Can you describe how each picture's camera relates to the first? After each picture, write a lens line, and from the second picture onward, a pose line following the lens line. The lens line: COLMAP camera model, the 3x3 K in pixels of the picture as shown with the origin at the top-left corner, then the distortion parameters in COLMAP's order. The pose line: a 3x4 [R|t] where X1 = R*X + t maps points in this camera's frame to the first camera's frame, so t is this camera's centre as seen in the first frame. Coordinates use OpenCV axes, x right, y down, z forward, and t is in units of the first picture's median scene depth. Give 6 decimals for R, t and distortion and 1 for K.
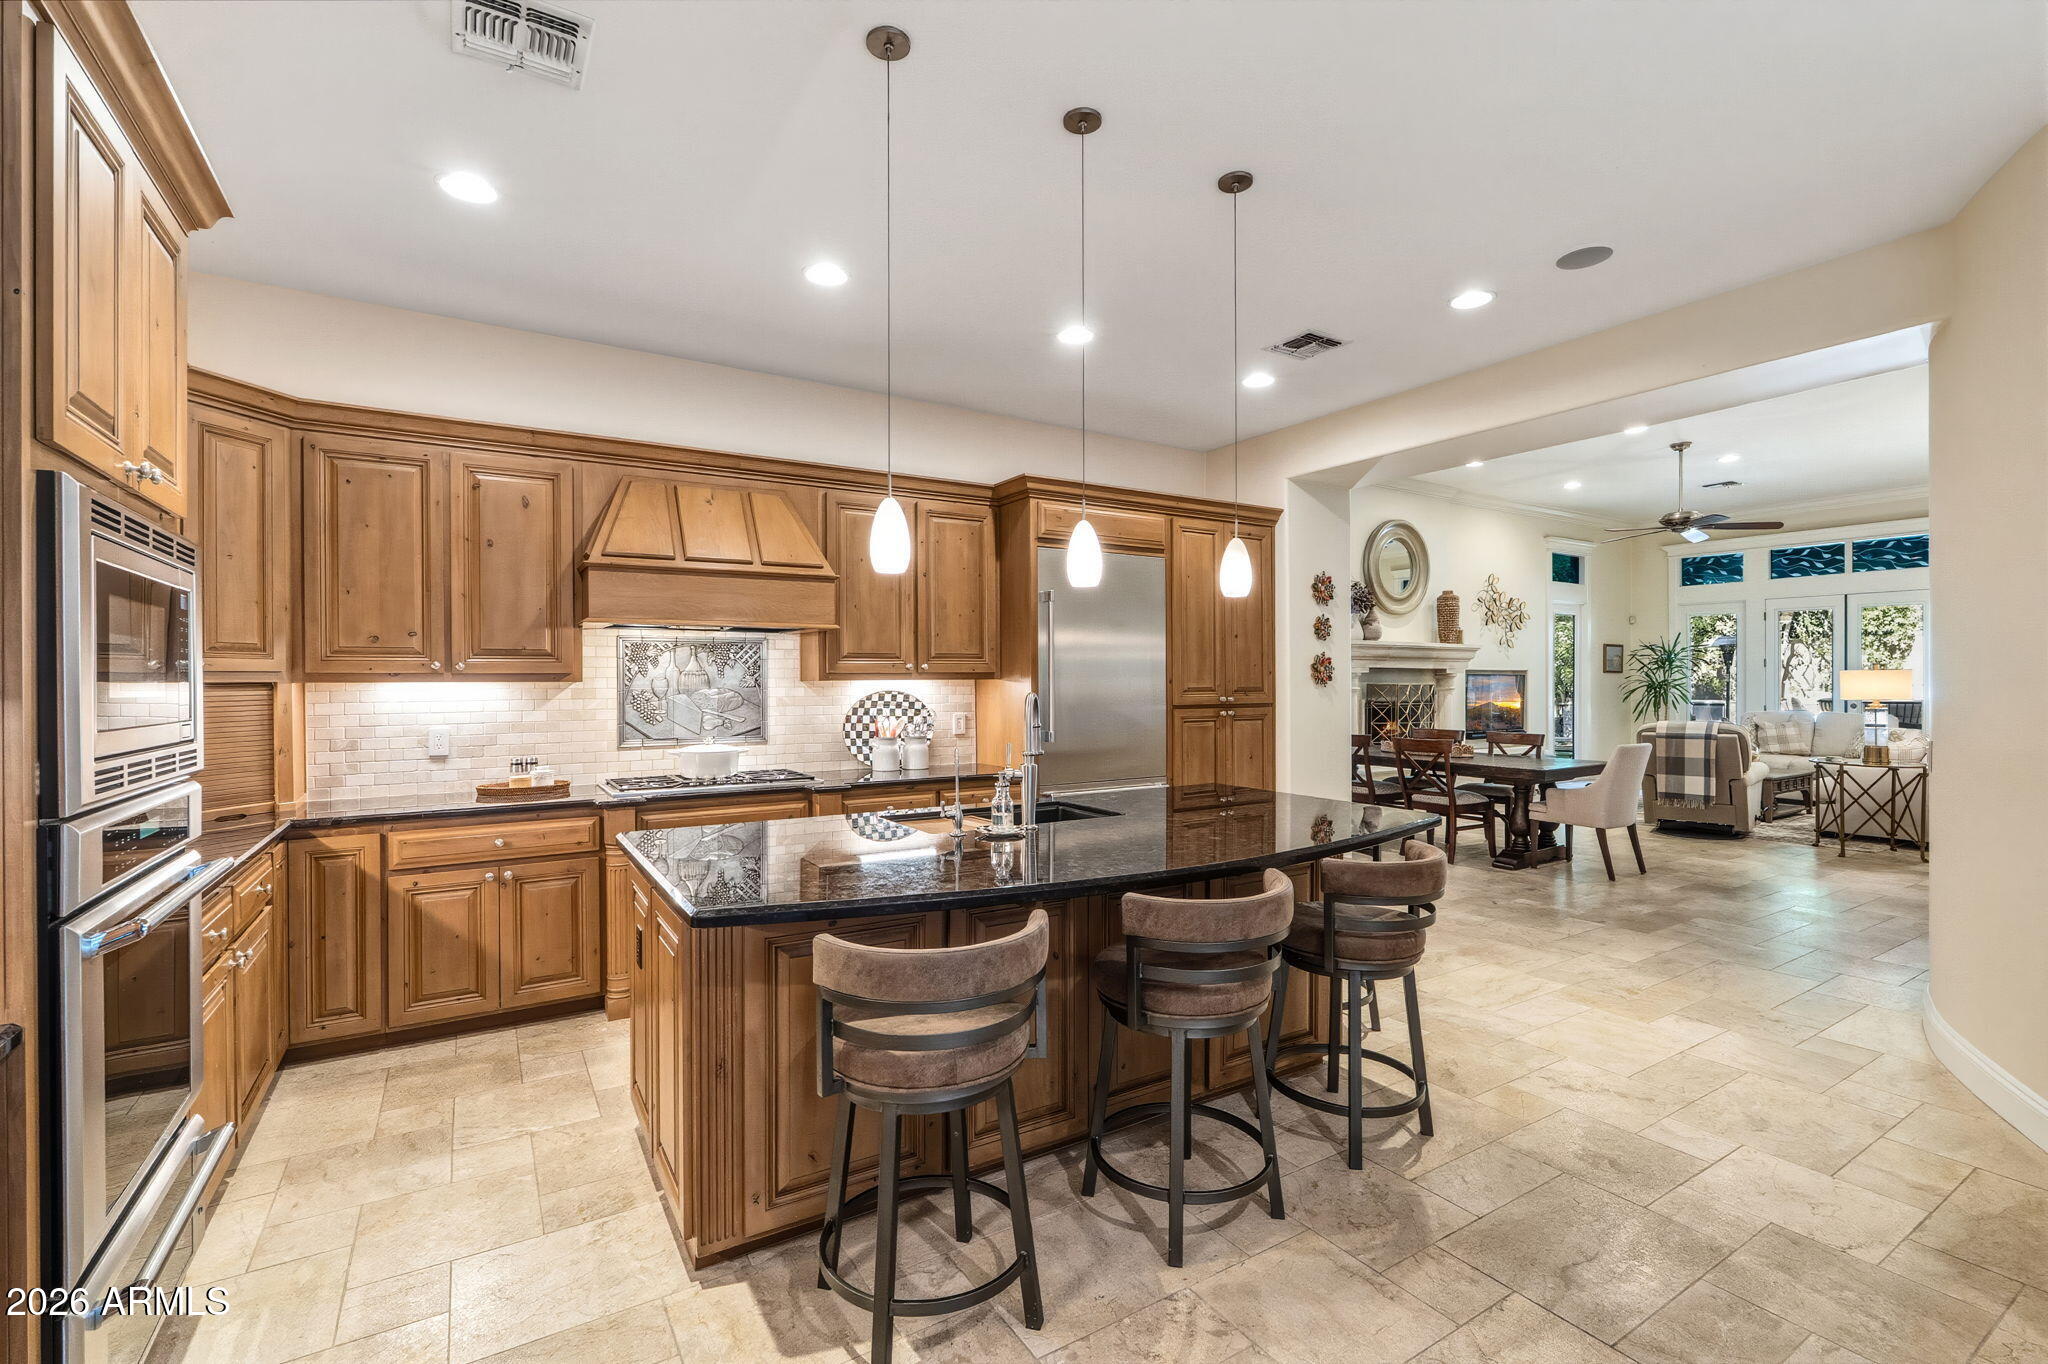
lens RADIAL K [[905.2, 0, 1034.6], [0, 905.2, 687.6], [0, 0, 1]] dist [-0.003916, 0.000379]
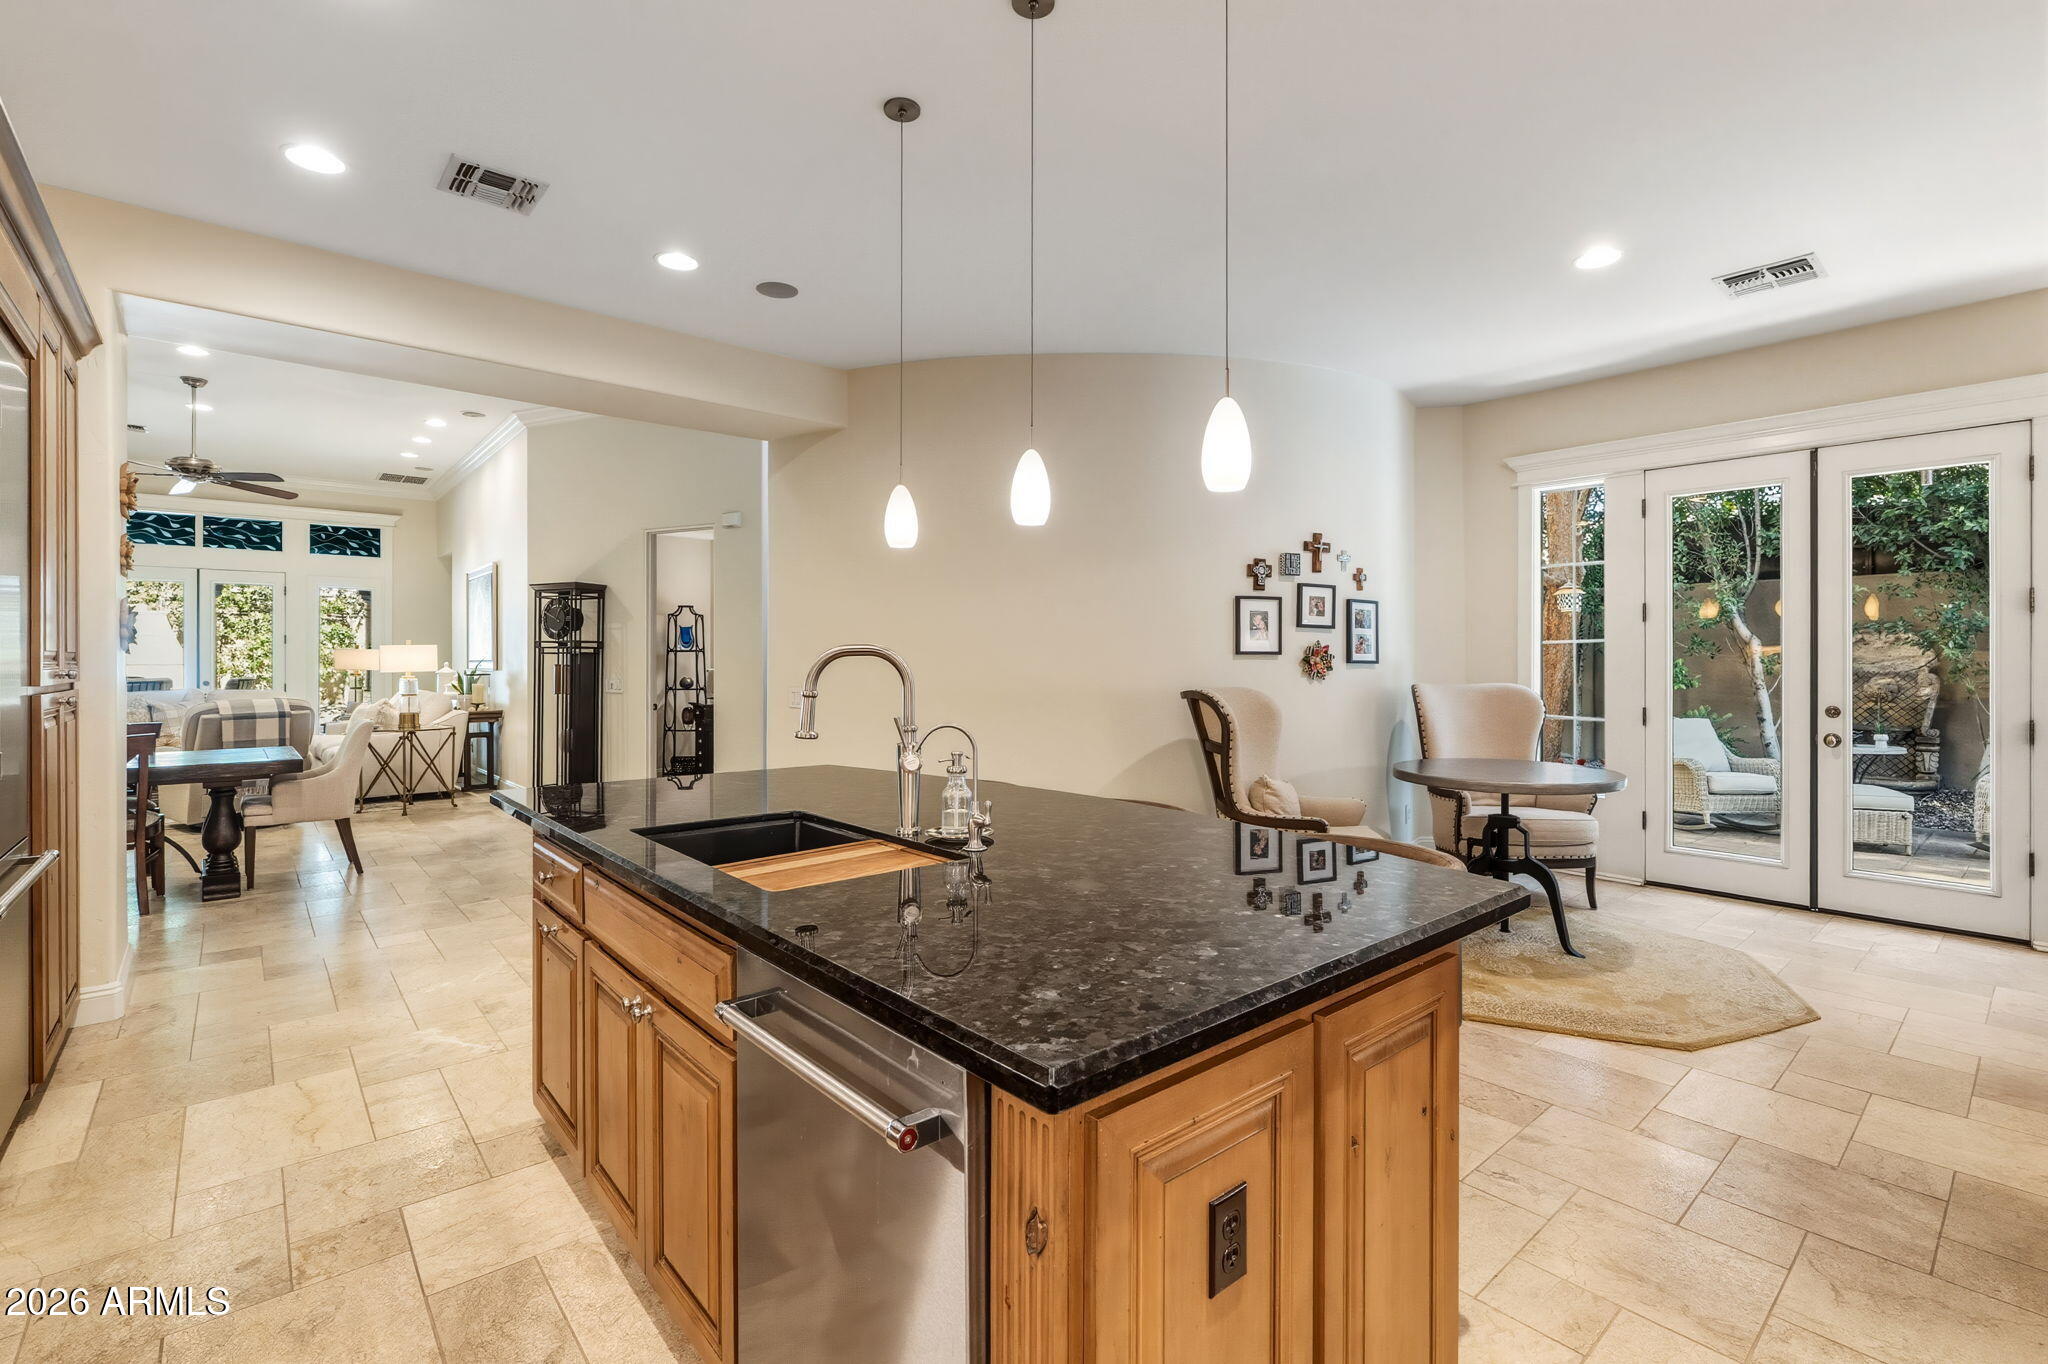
lens RADIAL K [[905.2, 0, 1021.8], [0, 905.2, 684.4], [0, 0, 1]] dist [-0.003916, 0.000379]
pose [[-0.137462, -0.022161, 0.990259, -0.461339], [0.007432, 0.999698, 0.023404, 0.012295], [-0.990479, 0.010576, -0.137256, 0.628061]]
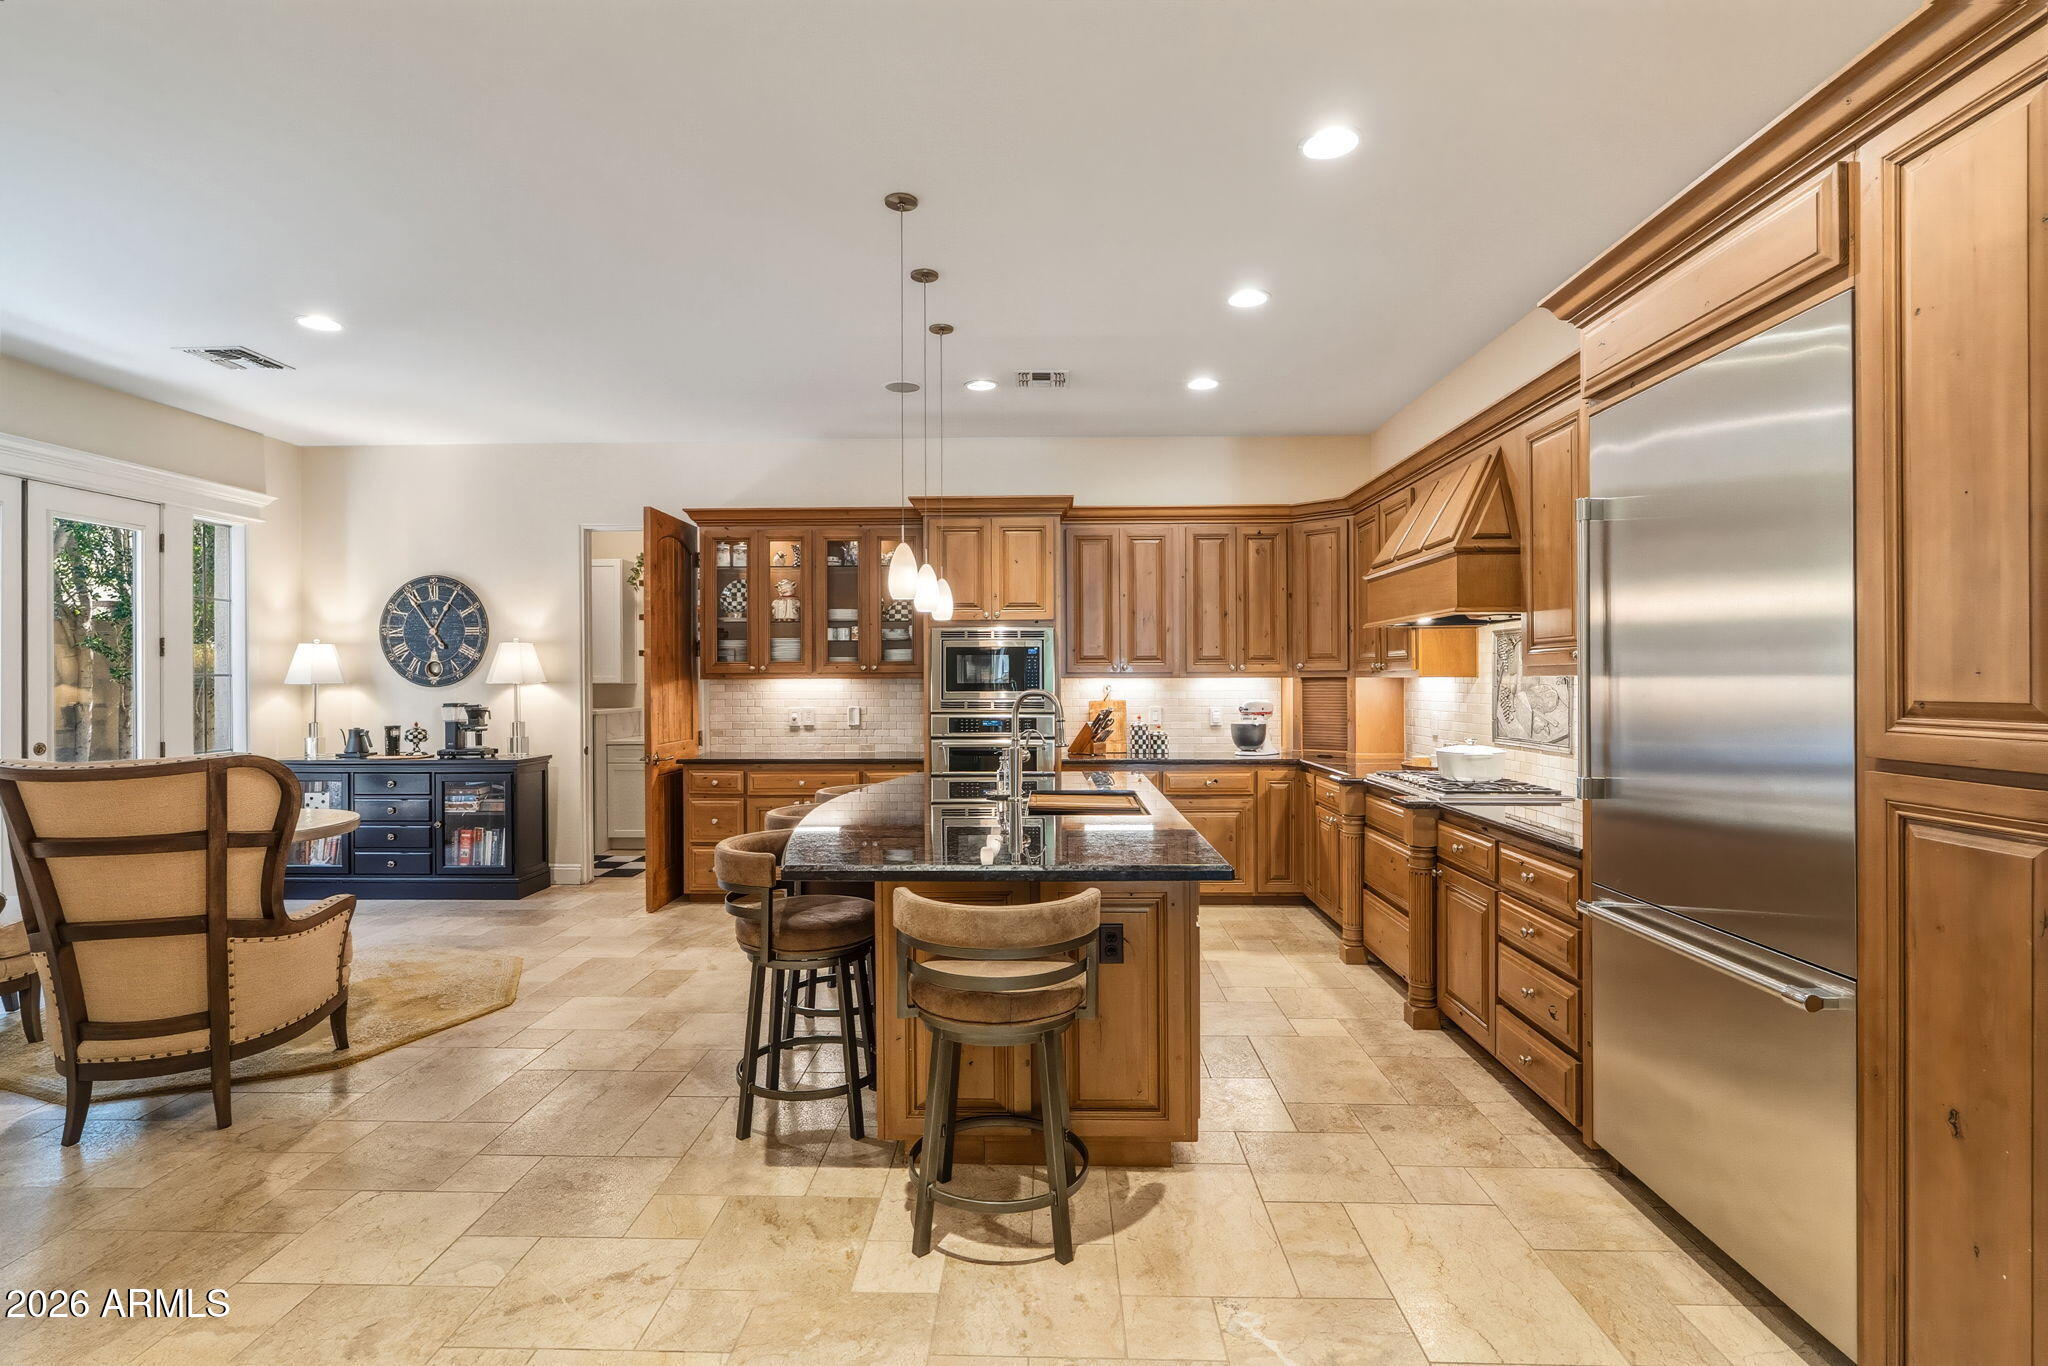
lens RADIAL K [[994.8, 0, 1016.3], [0, 994.8, 680.9], [0, 0, 1]] dist [-0.007908, -0.000048]
pose [[-0.566342, 0.006492, -0.824144, 0.690620], [-0.001342, 0.999960, 0.008799, -0.010466], [0.824169, 0.006089, -0.566311, 1.110511]]
